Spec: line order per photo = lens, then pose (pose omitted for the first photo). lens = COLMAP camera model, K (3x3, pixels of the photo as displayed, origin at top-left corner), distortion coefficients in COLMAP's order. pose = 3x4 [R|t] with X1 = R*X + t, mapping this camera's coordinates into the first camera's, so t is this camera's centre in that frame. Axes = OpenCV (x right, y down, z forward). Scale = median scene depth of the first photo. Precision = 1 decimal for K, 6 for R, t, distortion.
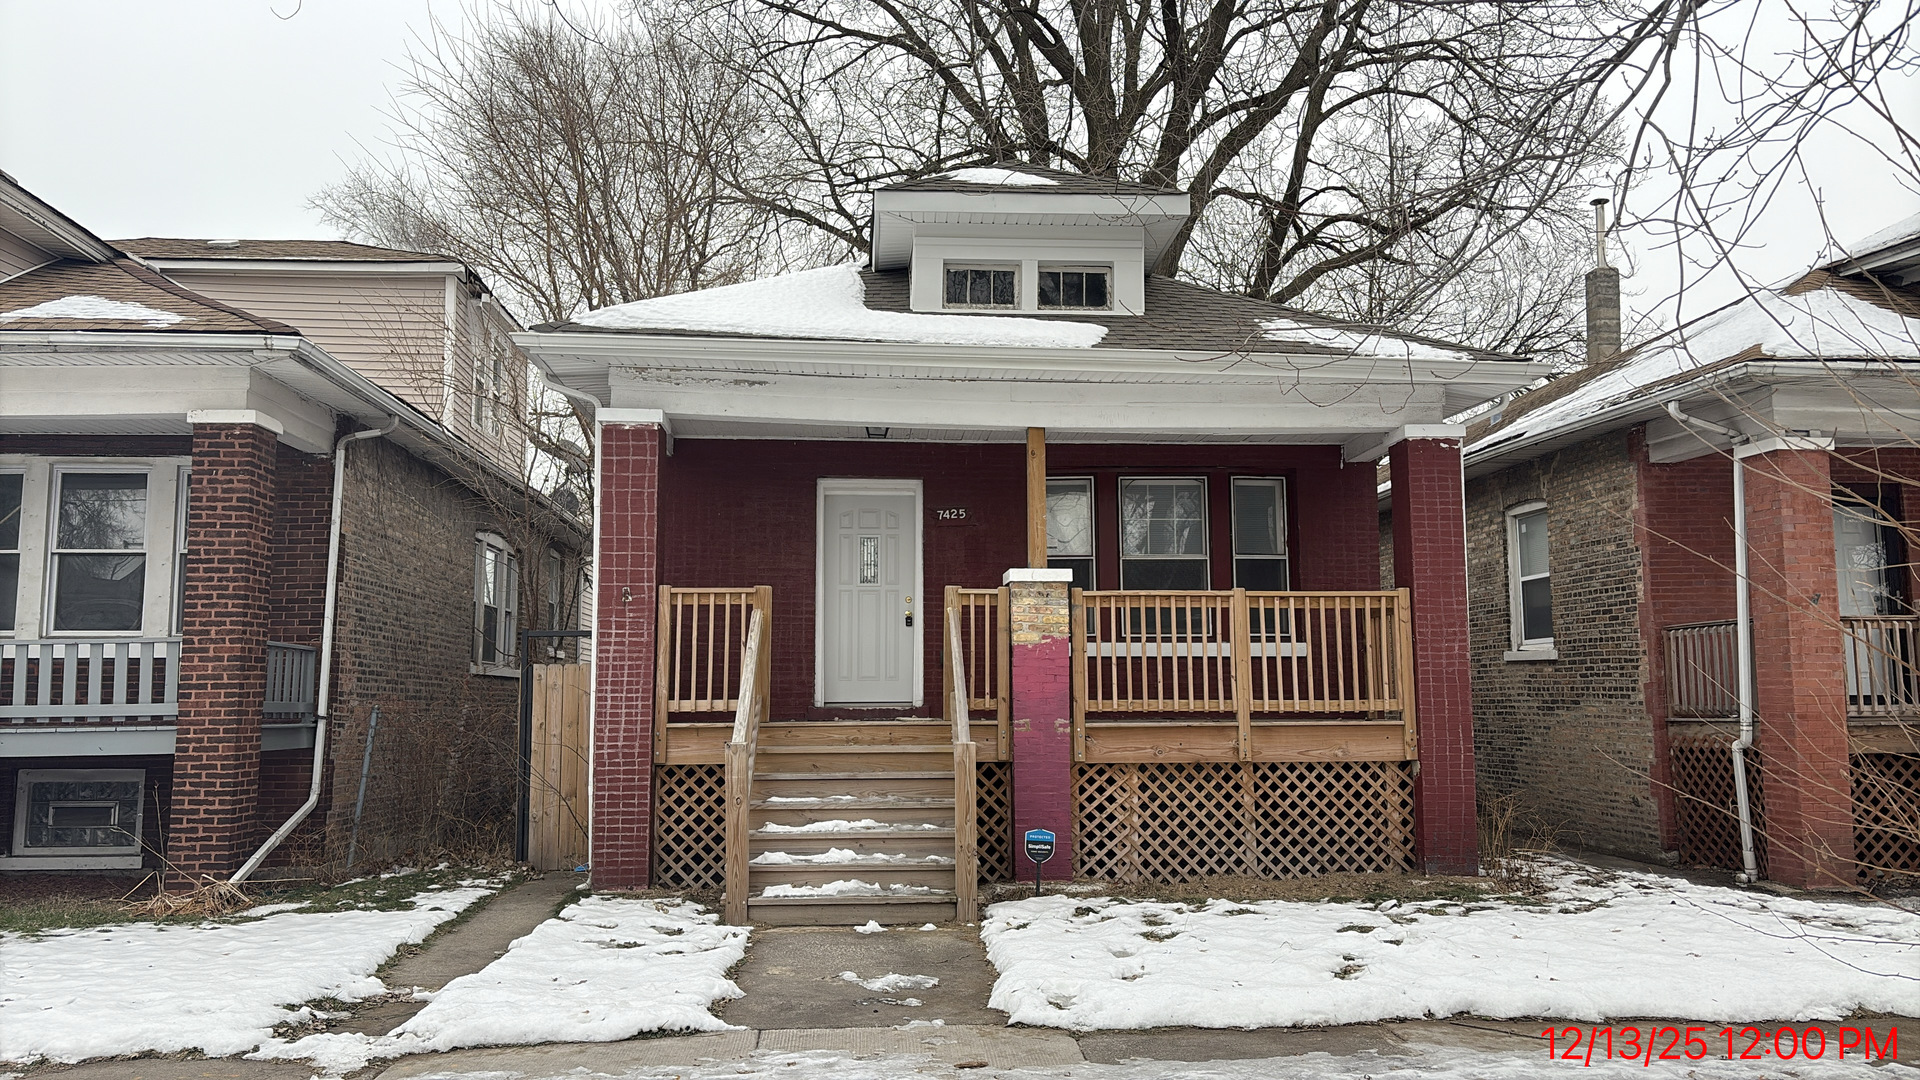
lens RADIAL K [[1458.9, 0, 934.5], [0, 1458.9, 480.6], [0, 0, 1]] dist [0.040410, -0.041828]
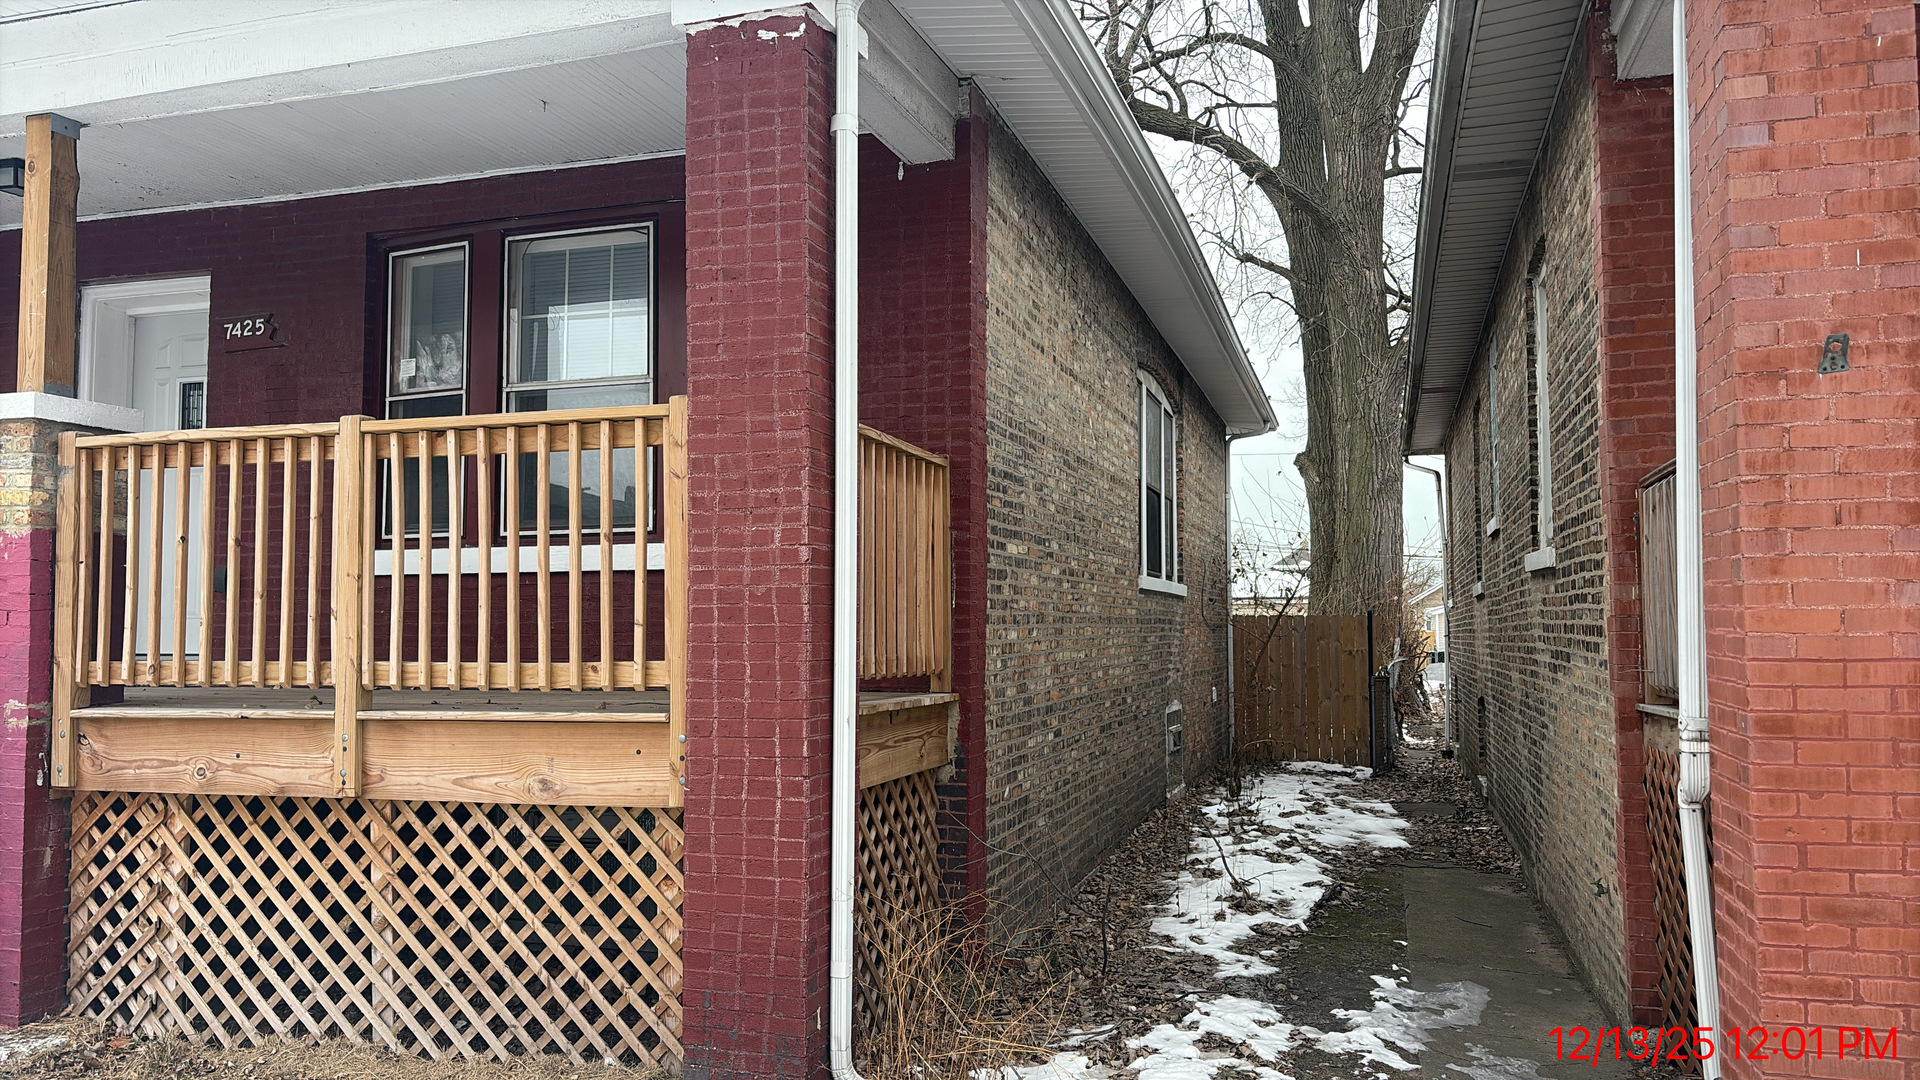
lens RADIAL K [[1458.9, 0, 914.5], [0, 1458.9, 505.7], [0, 0, 1]] dist [0.040410, -0.041828]
pose [[0.929302, -0.029576, -0.368133, 0.550757], [0.053297, 0.997094, 0.054435, 0.088408], [0.365454, -0.070207, 0.928178, 0.660174]]
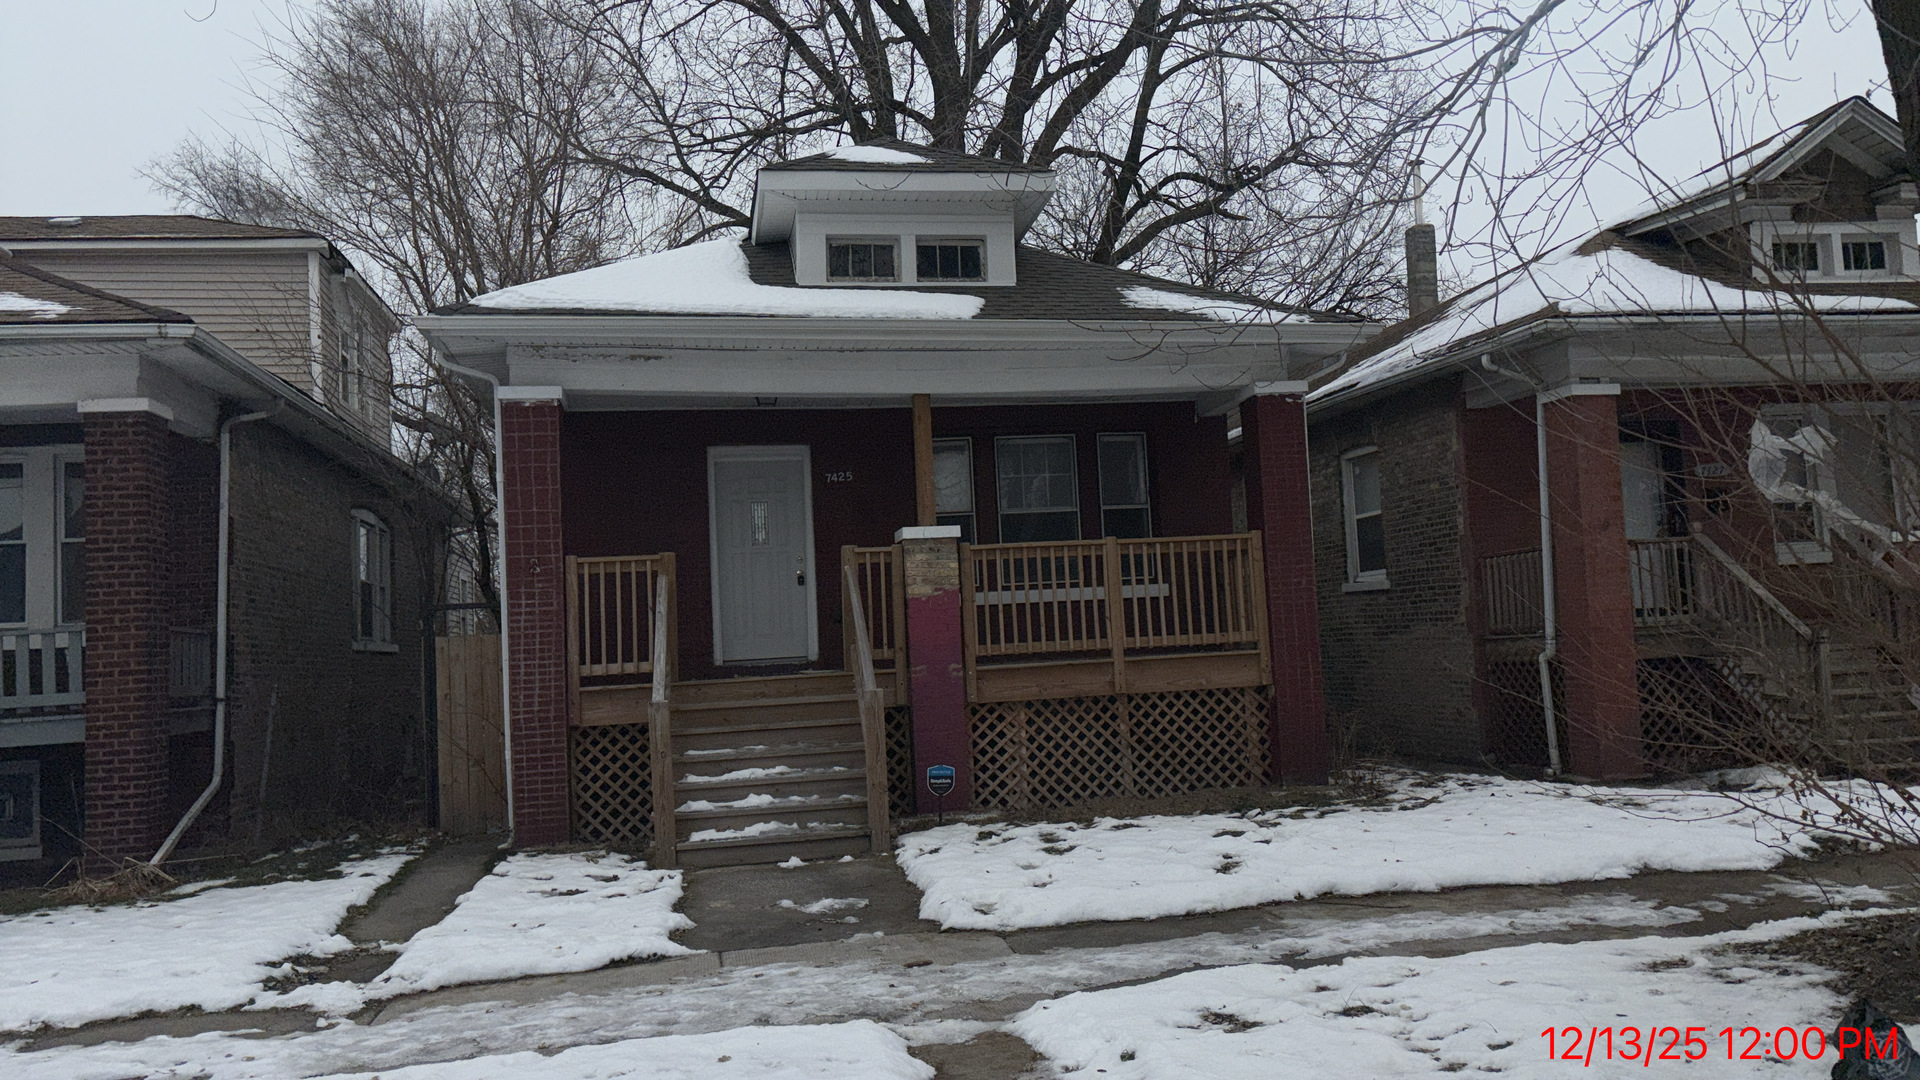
lens RADIAL K [[1458.9, 0, 954.1], [0, 1458.9, 486.9], [0, 0, 1]] dist [0.040410, -0.041828]
pose [[0.992375, -0.035319, 0.118091, -0.035552], [0.030980, 0.998783, 0.038373, -0.008789], [-0.119302, -0.034422, 0.992261, -0.065292]]
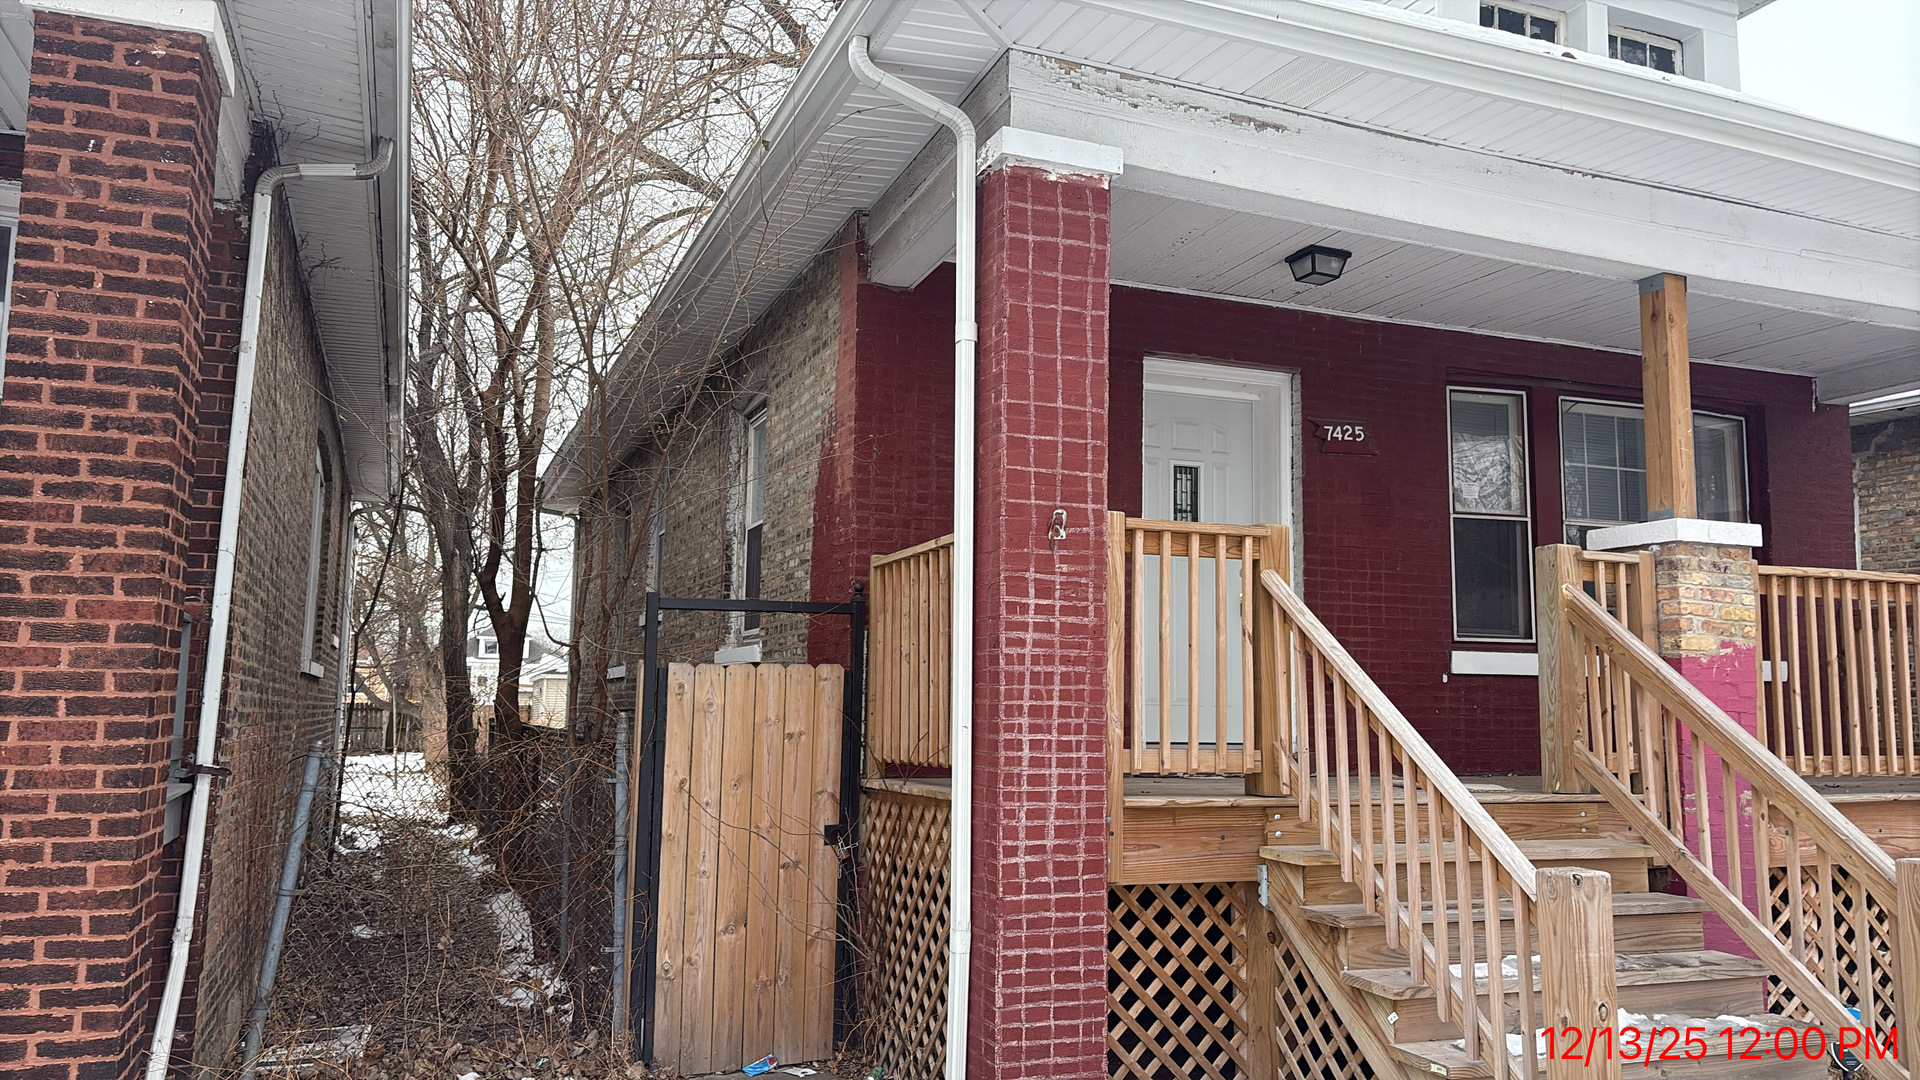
lens RADIAL K [[1458.9, 0, 984.1], [0, 1458.9, 492.6], [0, 0, 1]] dist [0.040410, -0.041828]
pose [[0.949366, 0.060887, 0.308215, -0.375615], [-0.062693, 0.998025, -0.004049, 0.070326], [-0.307852, -0.015479, 0.951308, 0.554001]]
